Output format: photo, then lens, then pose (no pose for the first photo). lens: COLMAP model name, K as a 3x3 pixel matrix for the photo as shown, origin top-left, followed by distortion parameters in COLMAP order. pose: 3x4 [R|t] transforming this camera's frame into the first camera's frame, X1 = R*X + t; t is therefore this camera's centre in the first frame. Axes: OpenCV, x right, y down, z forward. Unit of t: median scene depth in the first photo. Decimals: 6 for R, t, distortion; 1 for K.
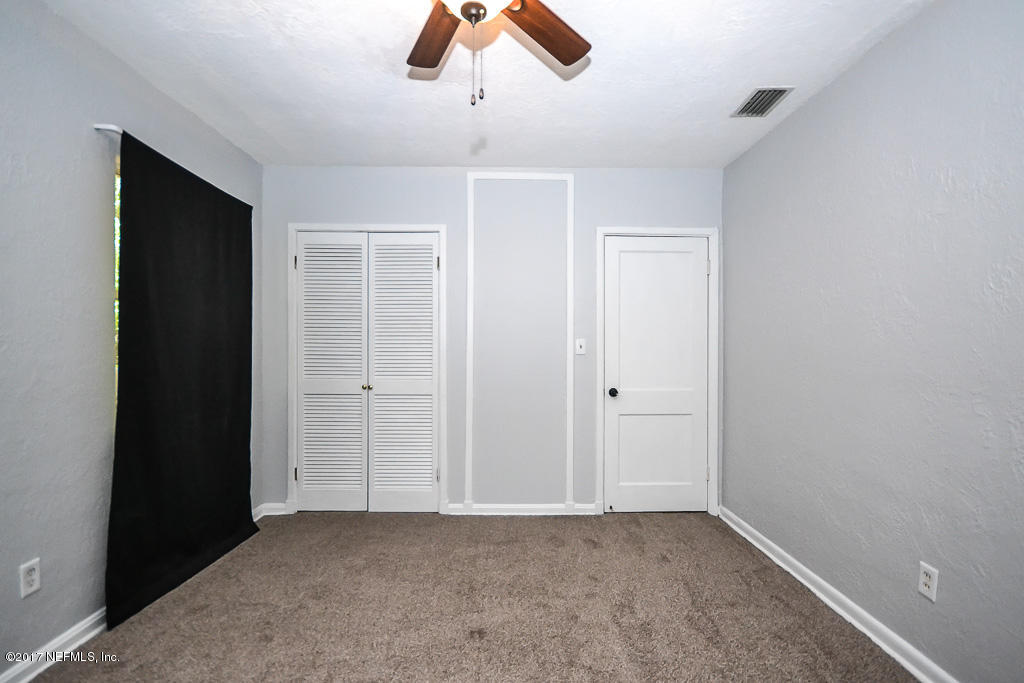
lens RADIAL K [[447.9, 0, 512.0], [0, 447.9, 341.5], [0, 0, 1]] dist [-0.016047, -0.000293]
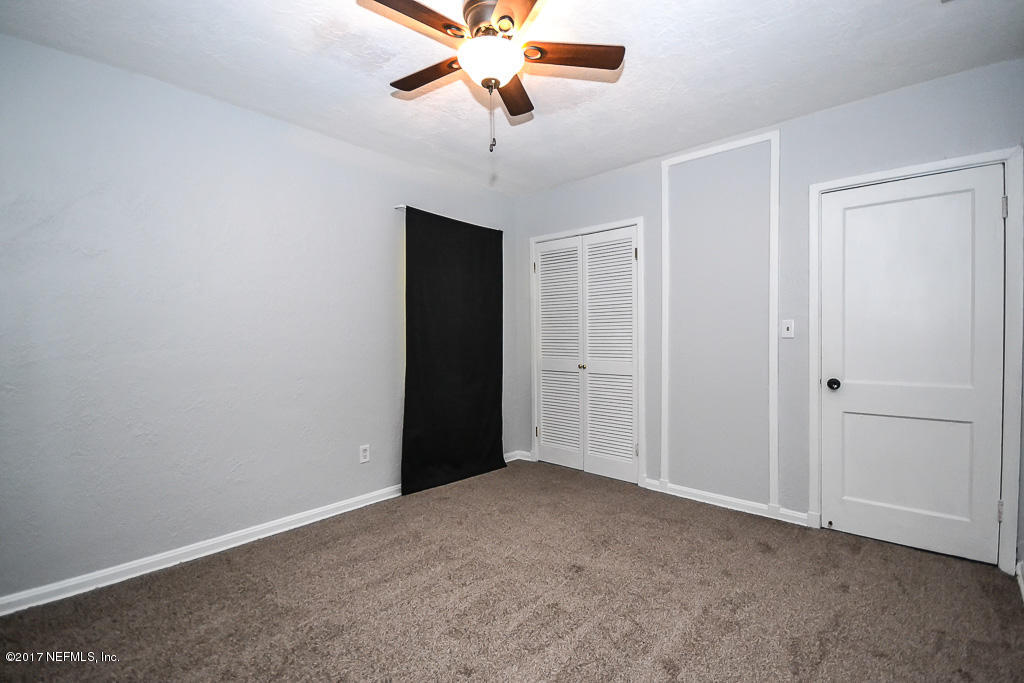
lens RADIAL K [[447.9, 0, 512.0], [0, 447.9, 341.5], [0, 0, 1]] dist [-0.016047, -0.000293]
pose [[0.729201, -0.000376, -0.684299, 0.353816], [0.018713, 0.999637, 0.019392, 0.008852], [0.684043, -0.026946, 0.728944, 0.008588]]
